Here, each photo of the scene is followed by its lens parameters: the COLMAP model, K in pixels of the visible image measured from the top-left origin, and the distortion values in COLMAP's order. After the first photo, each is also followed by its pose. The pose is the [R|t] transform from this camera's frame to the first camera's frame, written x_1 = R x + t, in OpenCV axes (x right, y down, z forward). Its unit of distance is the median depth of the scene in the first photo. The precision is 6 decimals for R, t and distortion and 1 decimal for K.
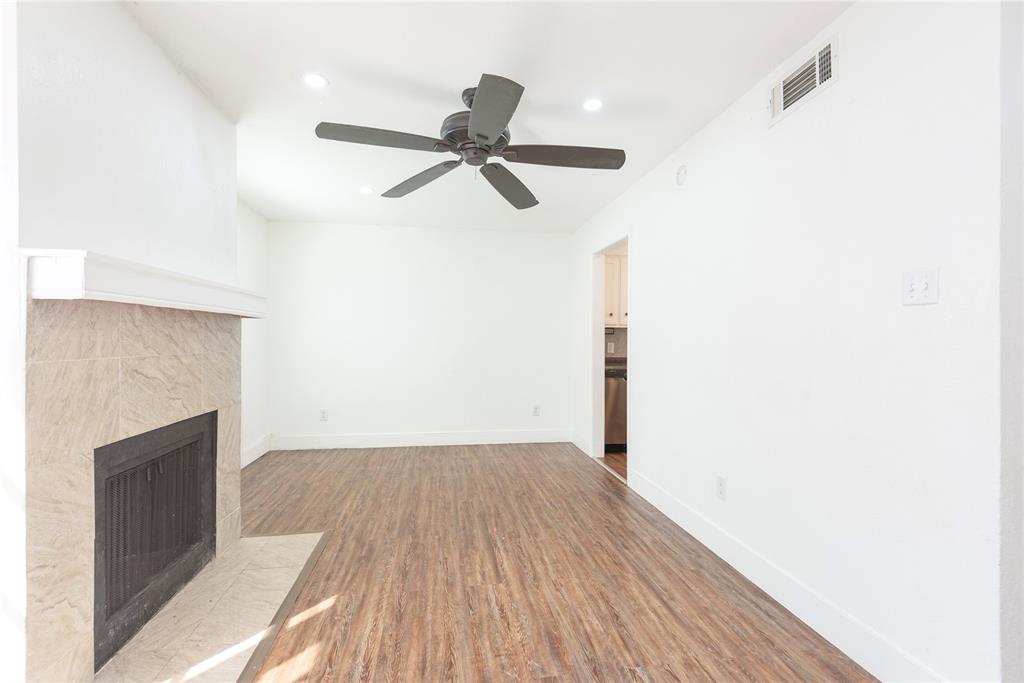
lens RADIAL K [[461.9, 0, 510.8], [0, 461.9, 339.2], [0, 0, 1]] dist [0.020457, -0.011538]
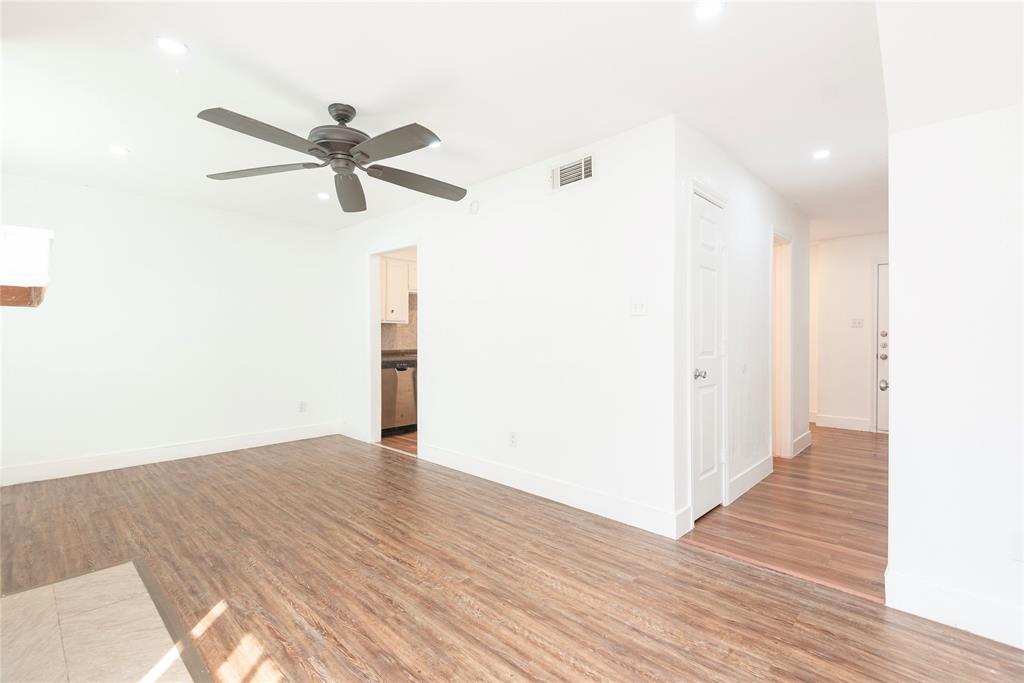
lens RADIAL K [[461.9, 0, 512.0], [0, 461.9, 337.3], [0, 0, 1]] dist [0.020457, -0.011538]
pose [[0.791002, -0.006135, 0.611783, -0.445269], [0.001382, 0.999965, 0.008240, -0.000434], [-0.611812, -0.005672, 0.790983, -0.114299]]
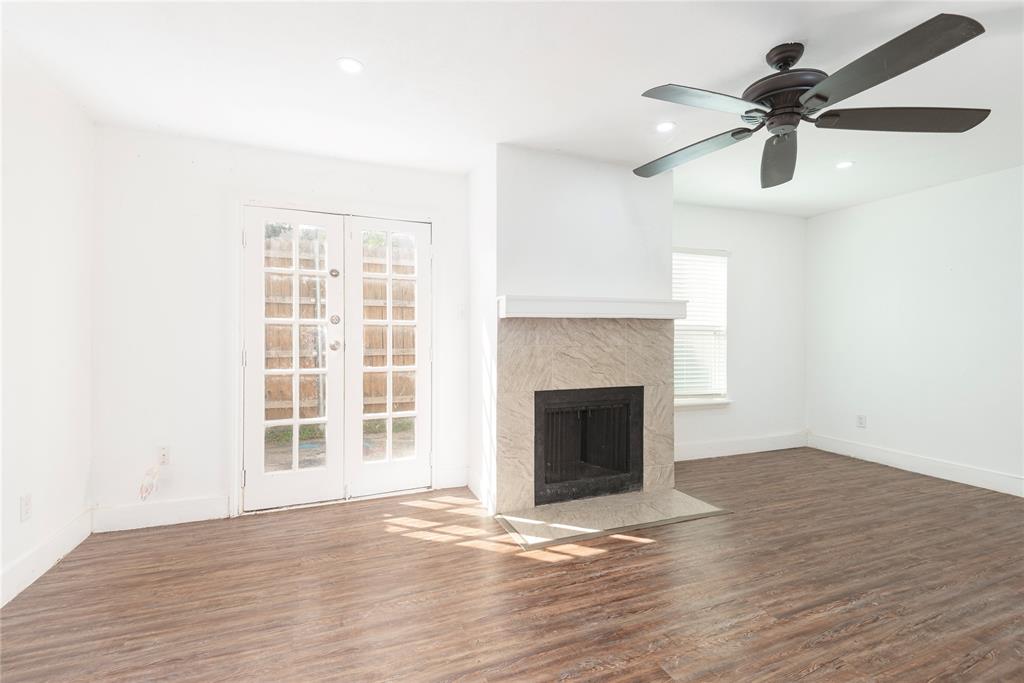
lens RADIAL K [[461.9, 0, 510.9], [0, 461.9, 336.5], [0, 0, 1]] dist [0.020457, -0.011538]
pose [[0.221441, -0.002434, -0.975171, 0.683502], [0.001334, 0.999997, -0.002193, 0.004701], [0.975173, -0.000815, 0.221444, 0.315515]]
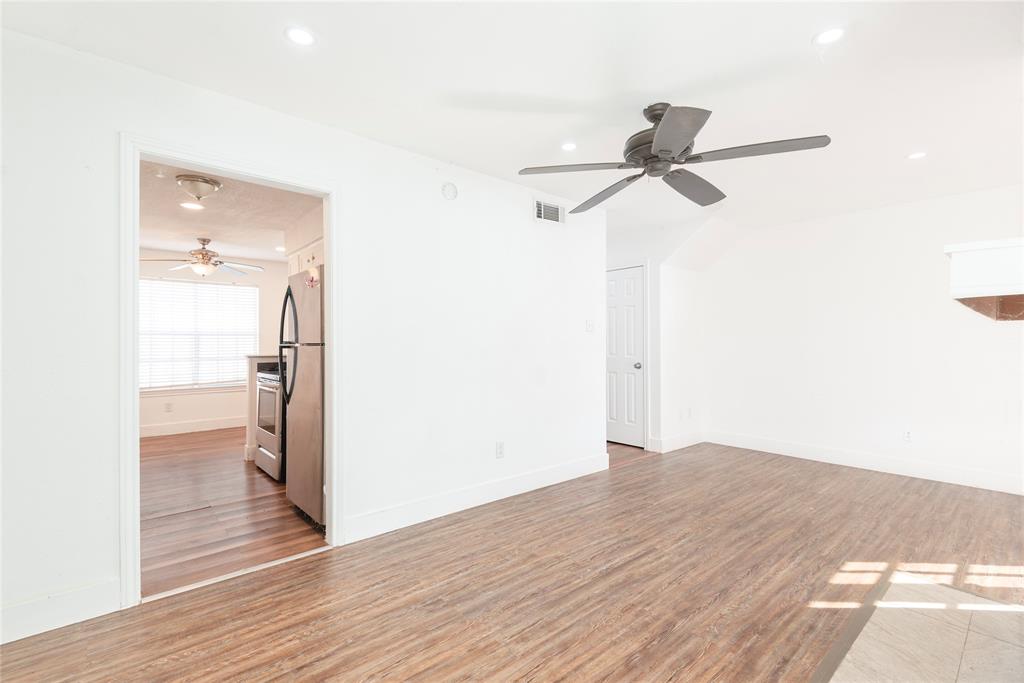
lens RADIAL K [[461.9, 0, 509.1], [0, 461.9, 335.9], [0, 0, 1]] dist [0.020457, -0.011538]
pose [[-0.529602, 0.005904, 0.848225, -0.805645], [-0.007386, 0.999906, -0.011571, -0.004432], [-0.848214, -0.012393, -0.529509, 1.880808]]
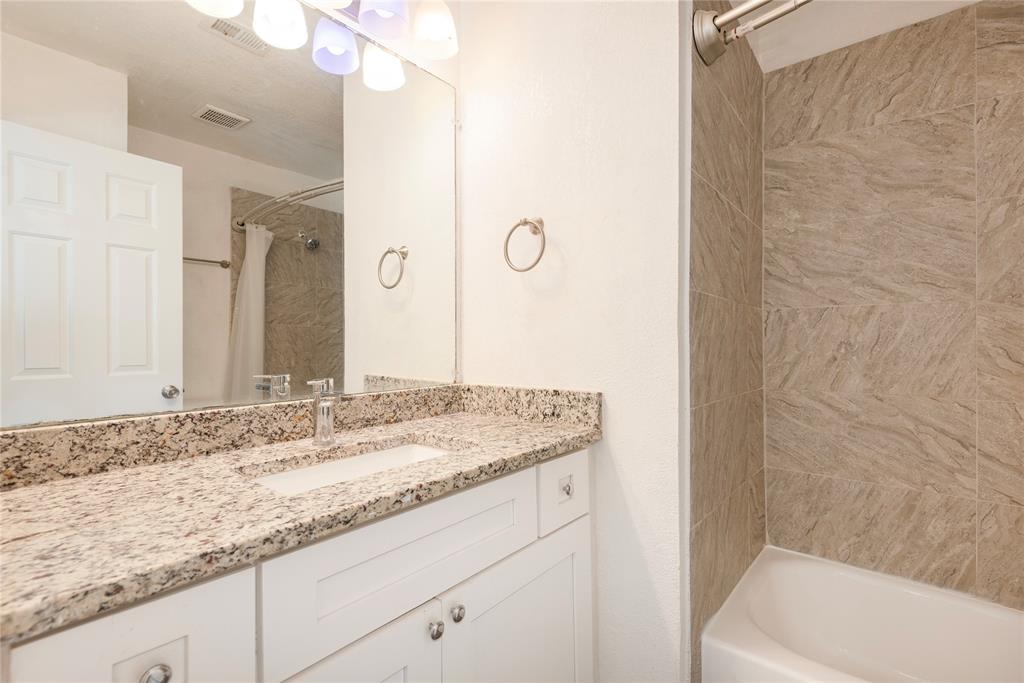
lens RADIAL K [[461.9, 0, 516.5], [0, 461.9, 340.5], [0, 0, 1]] dist [0.020457, -0.011538]
pose [[-0.760725, -0.004865, -0.649056, 0.247955], [-0.000480, 0.999976, -0.006933, -0.176748], [0.649074, -0.004963, -0.760709, 0.811095]]
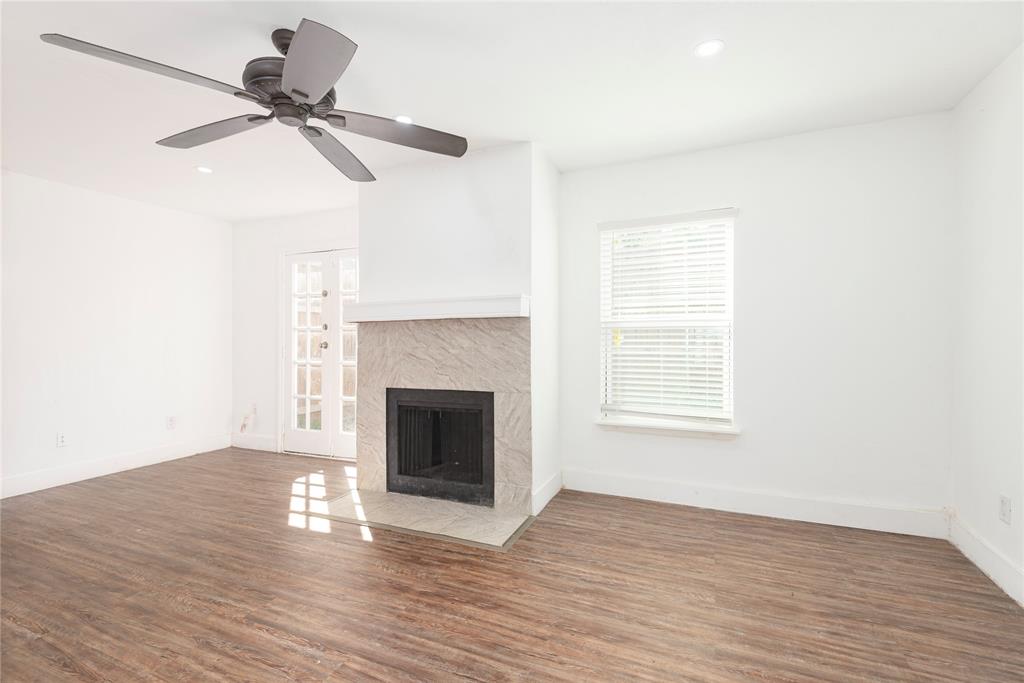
lens RADIAL K [[461.9, 0, 512.0], [0, 461.9, 336.5], [0, 0, 1]] dist [0.020457, -0.011538]
pose [[-0.538091, 0.000048, -0.842887, 0.428205], [0.008523, 0.999949, -0.005384, 0.007655], [0.842844, -0.010081, -0.538064, 1.821315]]
